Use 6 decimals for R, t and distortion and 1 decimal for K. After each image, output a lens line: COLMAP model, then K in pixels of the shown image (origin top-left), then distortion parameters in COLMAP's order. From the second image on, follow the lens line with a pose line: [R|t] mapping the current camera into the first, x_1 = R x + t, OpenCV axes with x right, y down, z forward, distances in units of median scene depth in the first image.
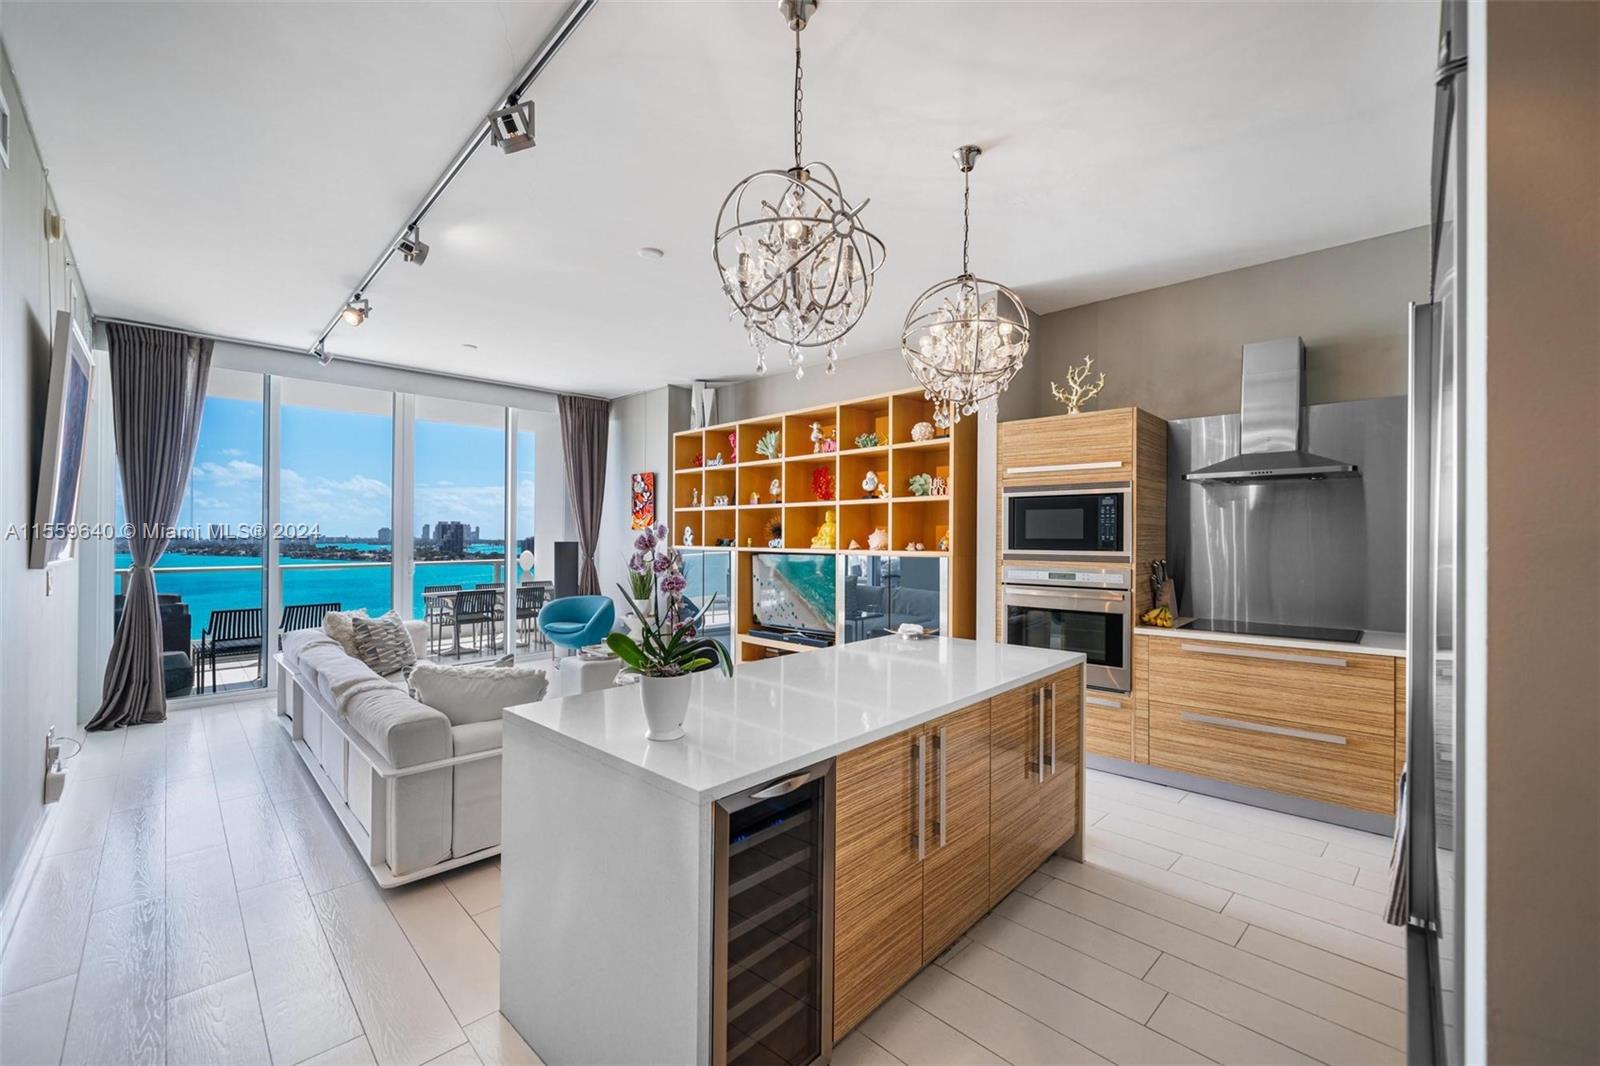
lens RADIAL K [[664.9, 0, 802.3], [0, 664.9, 523.2], [0, 0, 1]] dist [0.000131, 0.000022]
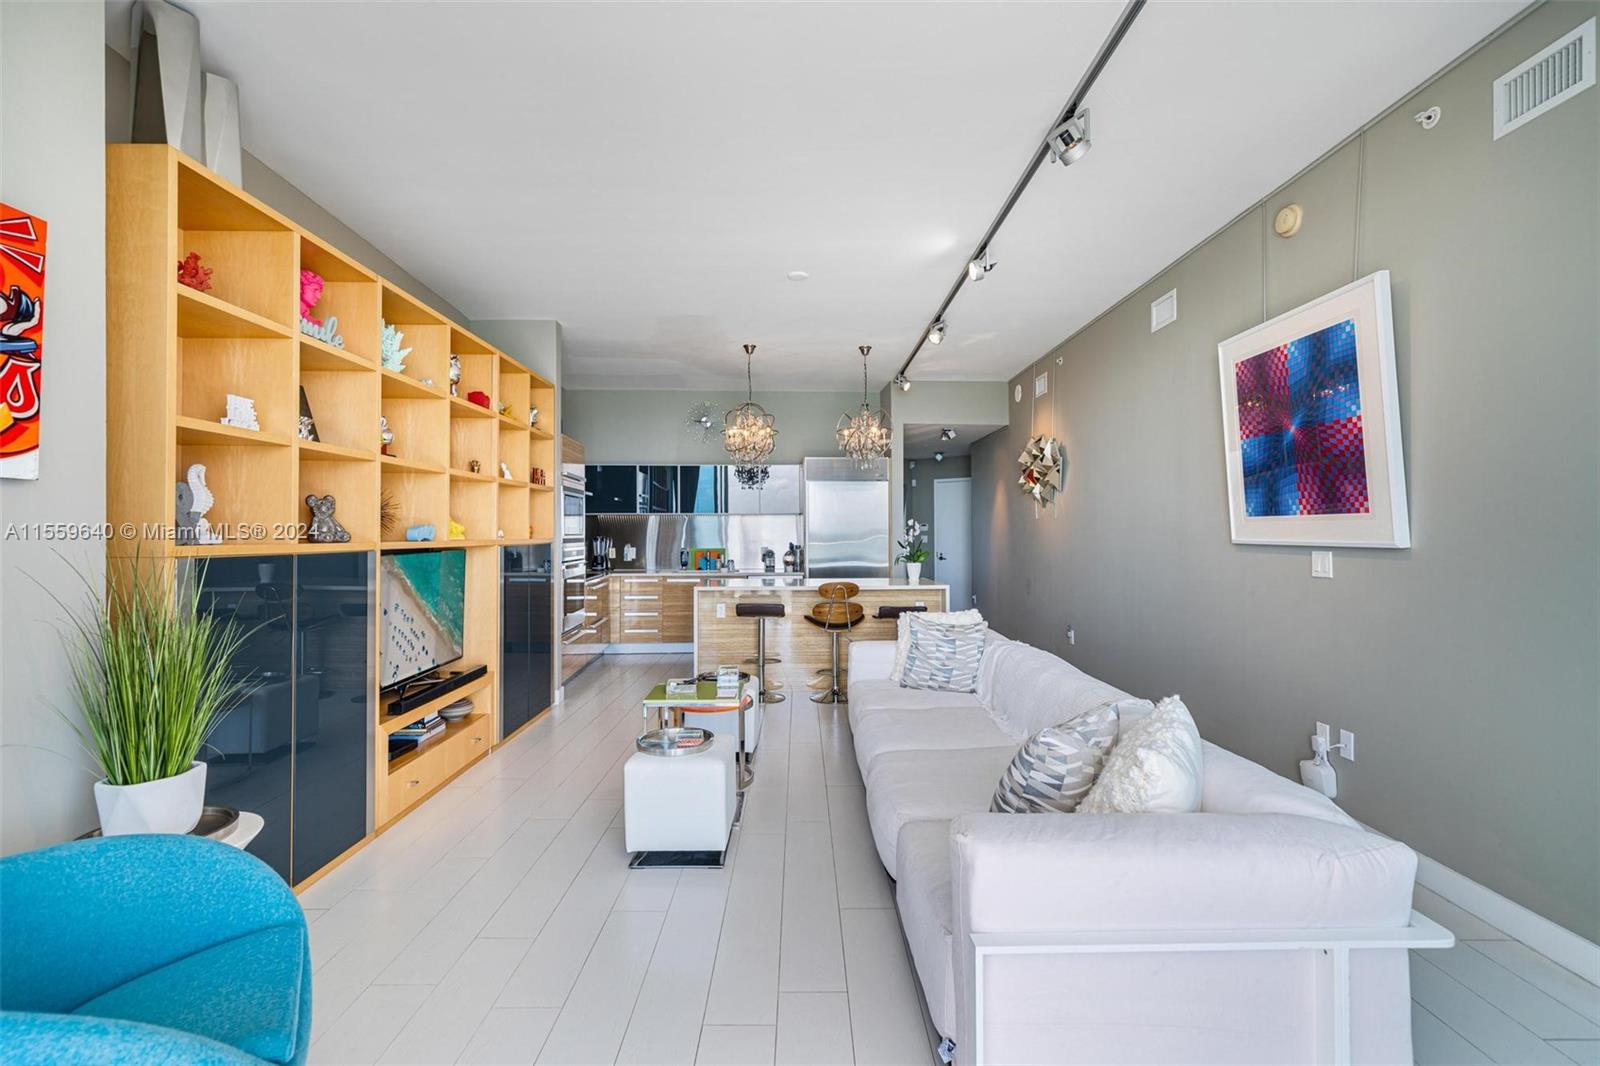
lens RADIAL K [[707.7, 0, 798.1], [0, 707.7, 526.5], [0, 0, 1]] dist [0.001296, -0.000228]
pose [[-0.719570, 0.007259, 0.694382, -0.659235], [-0.008949, 0.999765, -0.019725, 0.032092], [-0.694362, -0.020407, -0.719336, 1.148214]]
